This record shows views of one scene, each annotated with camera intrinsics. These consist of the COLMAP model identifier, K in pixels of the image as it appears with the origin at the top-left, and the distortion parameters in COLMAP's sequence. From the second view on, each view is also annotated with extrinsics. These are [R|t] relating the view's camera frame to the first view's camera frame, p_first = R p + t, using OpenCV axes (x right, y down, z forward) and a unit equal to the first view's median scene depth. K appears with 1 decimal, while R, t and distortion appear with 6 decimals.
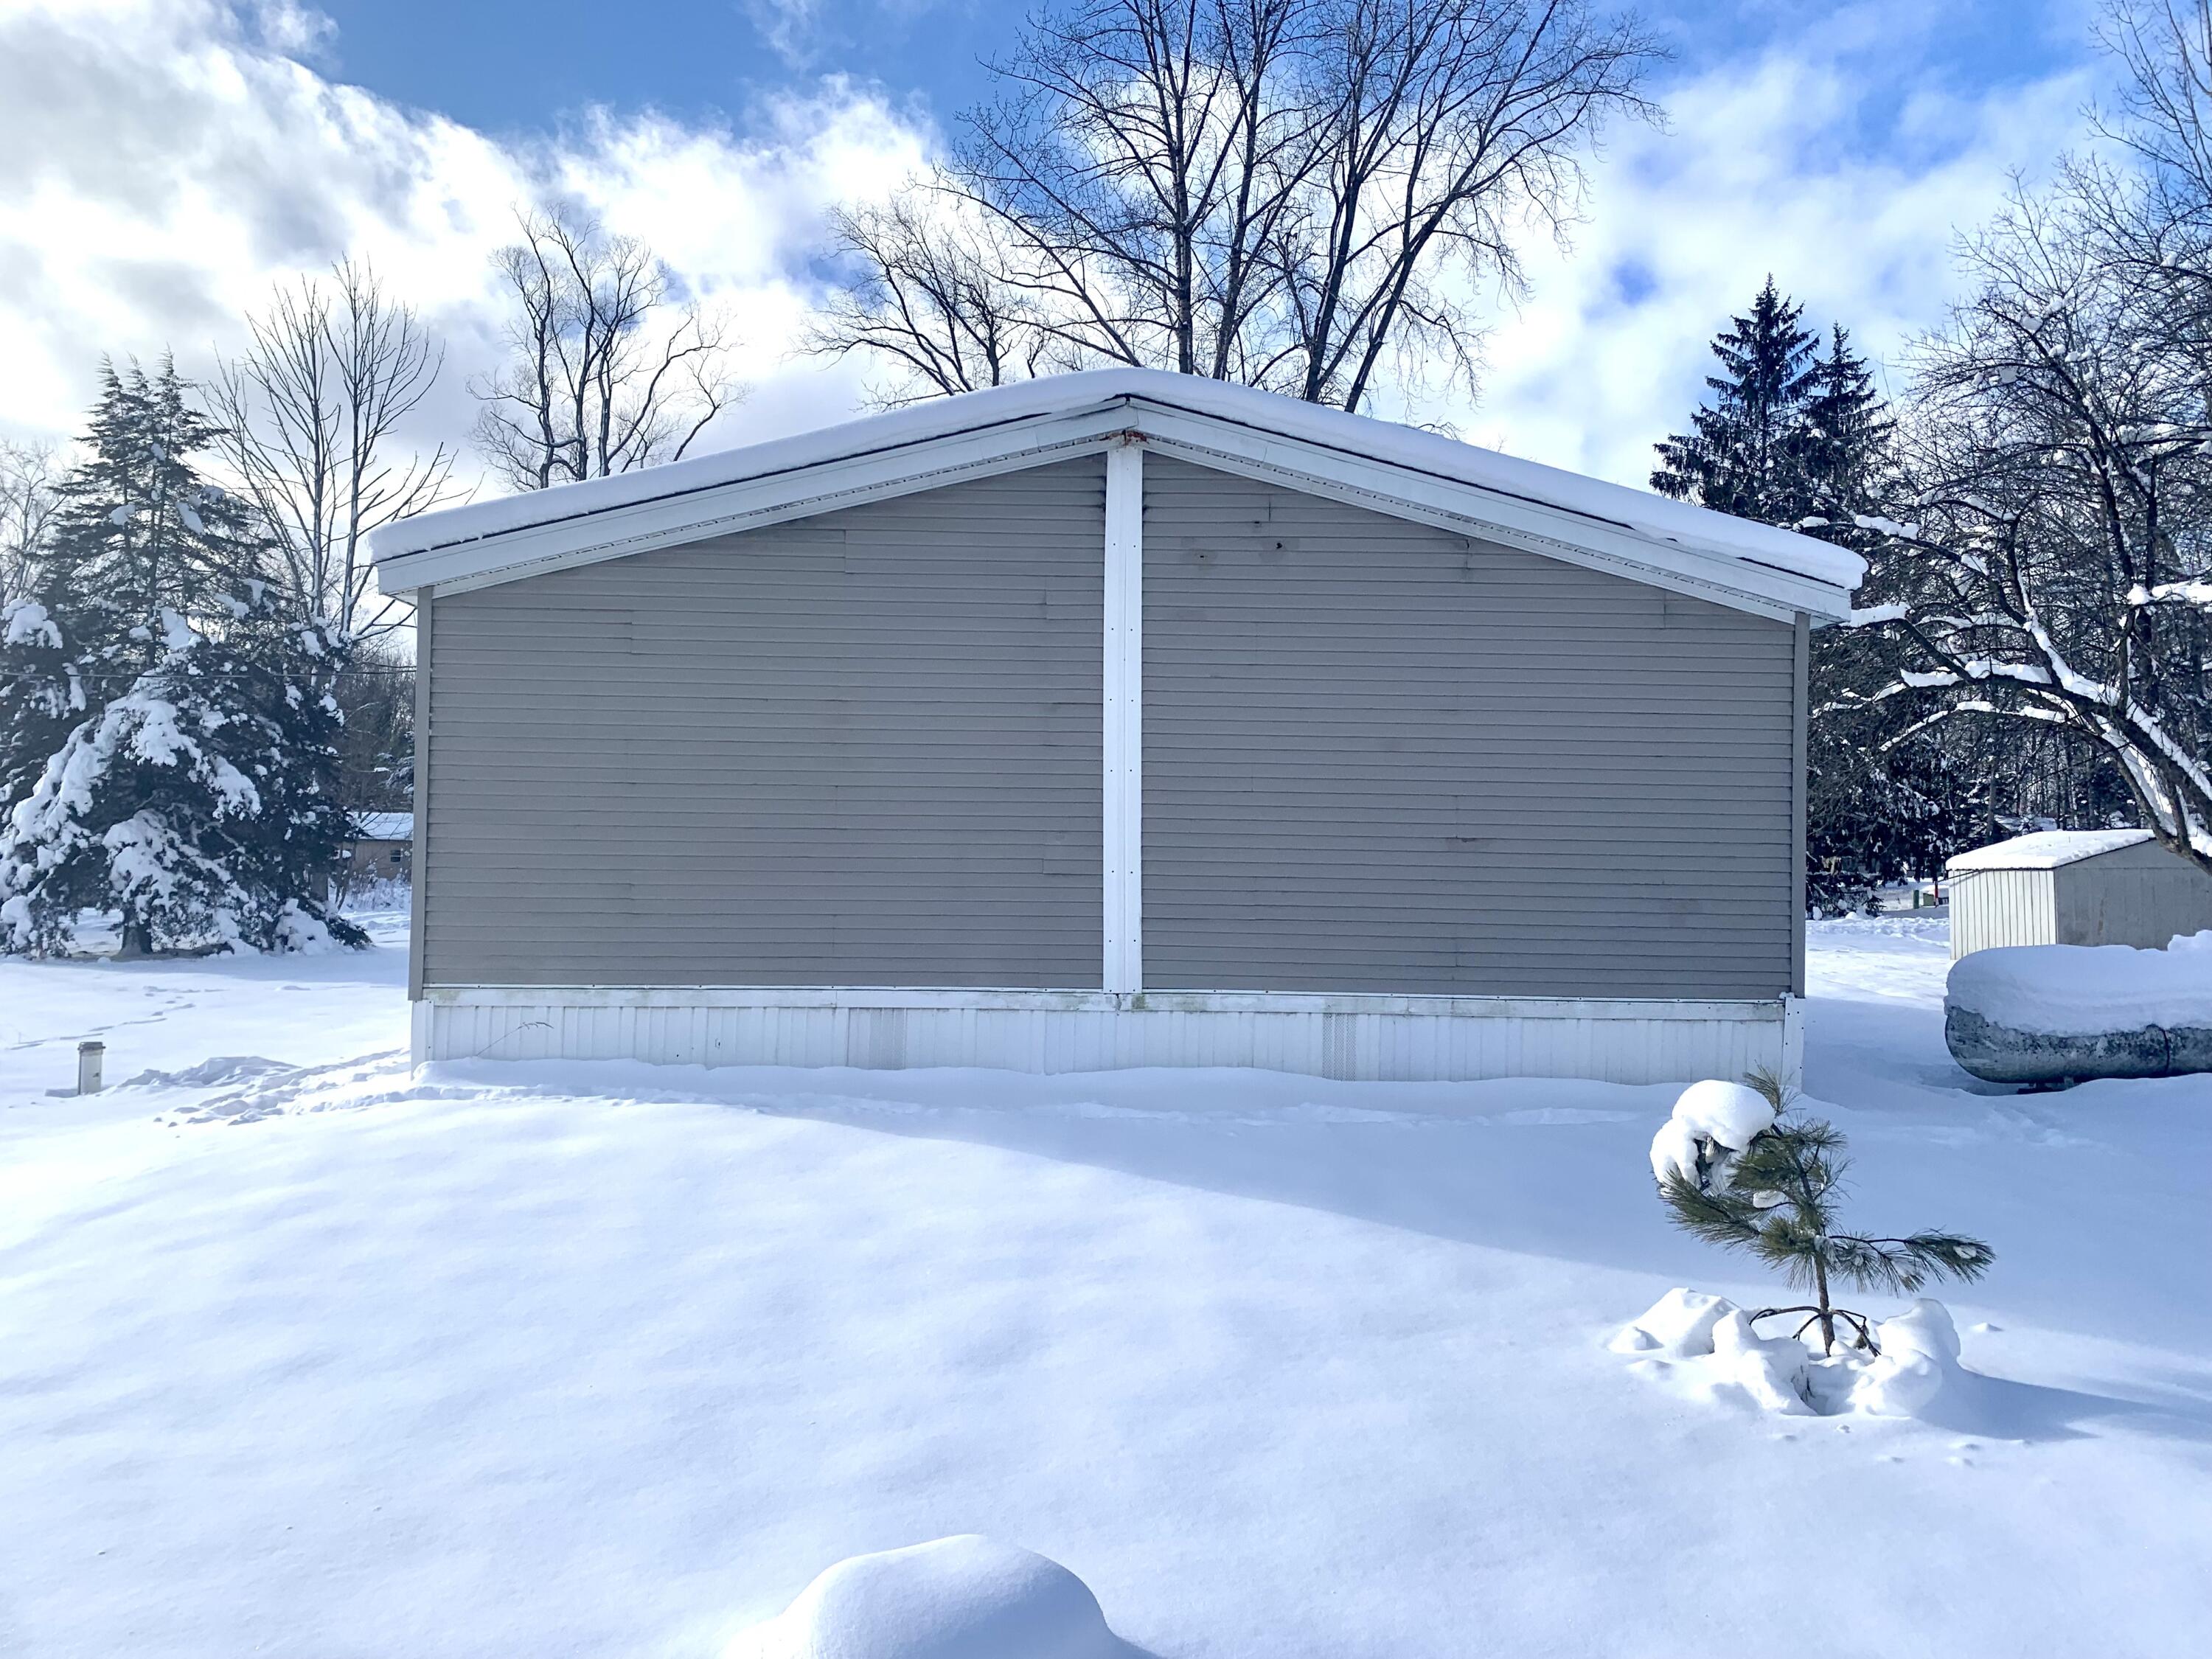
lens RADIAL K [[1683.1, 0, 1106.0], [0, 1683.1, 829.5], [0, 0, 1]] dist [0.038246, -0.046041]
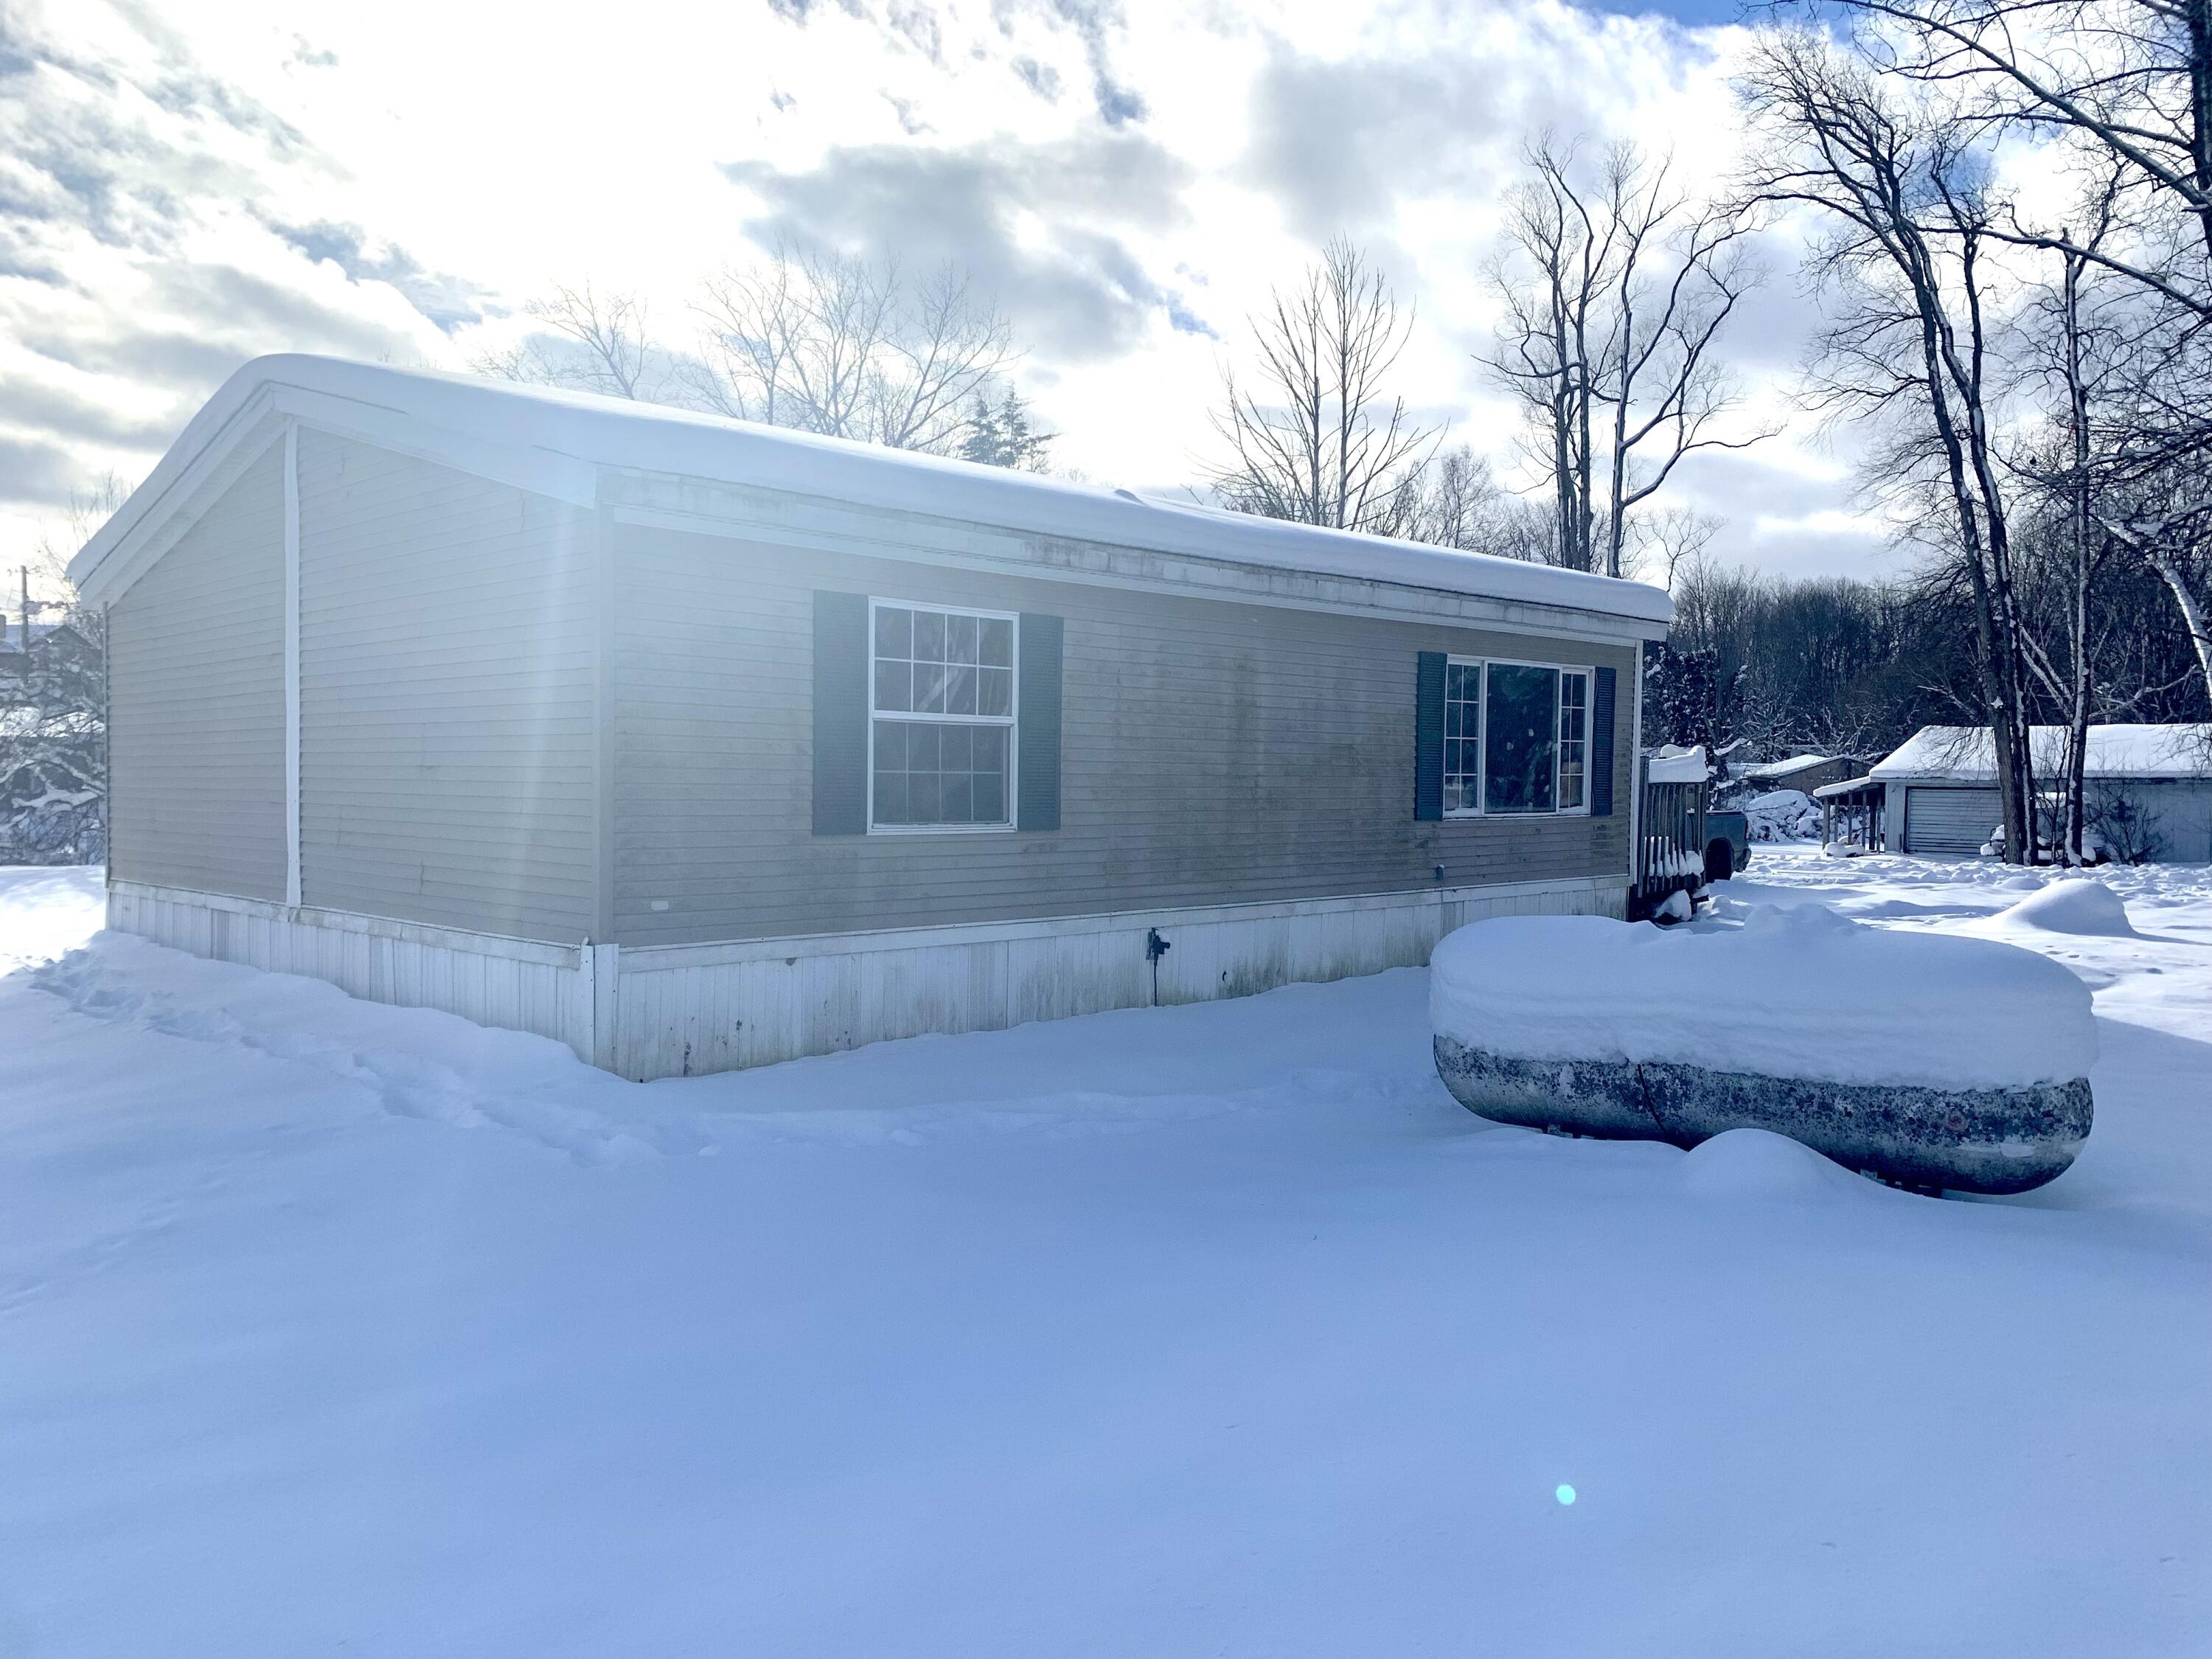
lens RADIAL K [[1683.1, 0, 1106.0], [0, 1683.1, 829.5], [0, 0, 1]] dist [0.038246, -0.046041]
pose [[0.695112, 0.010562, -0.718824, 0.915370], [0.020385, 0.999200, 0.034393, 0.010542], [0.718612, -0.038560, 0.694341, 0.448841]]
